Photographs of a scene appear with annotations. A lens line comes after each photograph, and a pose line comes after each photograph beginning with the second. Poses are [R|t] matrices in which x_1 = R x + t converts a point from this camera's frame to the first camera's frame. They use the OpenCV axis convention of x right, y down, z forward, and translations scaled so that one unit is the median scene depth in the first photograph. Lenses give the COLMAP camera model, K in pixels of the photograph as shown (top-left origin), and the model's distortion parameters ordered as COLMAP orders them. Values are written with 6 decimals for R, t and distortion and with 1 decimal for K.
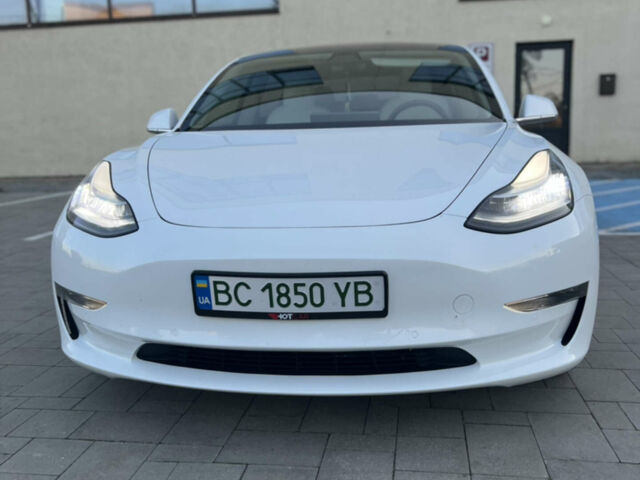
lens RADIAL K [[640.3, 0, 327.0], [0, 640.3, 245.4], [0, 0, 1]] dist [0.090173, -0.204529]
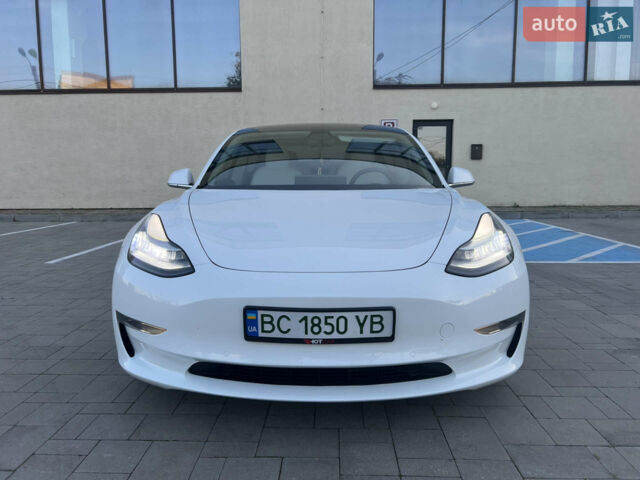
lens RADIAL K [[480.0, 0, 320.0], [0, 480.0, 240.0], [0, 0, 1]] dist [0.055332, -0.074869]
pose [[0.993031, 0.010945, 0.117345, -0.168763], [-0.005721, 0.998981, -0.044759, -0.049460], [-0.117715, 0.043776, 0.992082, 0.020113]]
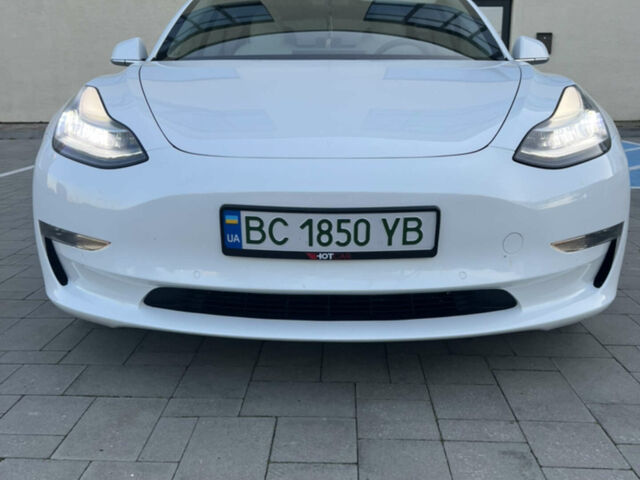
lens RADIAL K [[641.3, 0, 320.0], [0, 641.3, 240.0], [0, 0, 1]] dist [0.101942, -0.245980]
pose [[0.993750, 0.003441, 0.111572, -0.168009], [-0.009640, 0.998436, 0.055068, 0.036520], [-0.111208, -0.055800, 0.992229, 0.095305]]
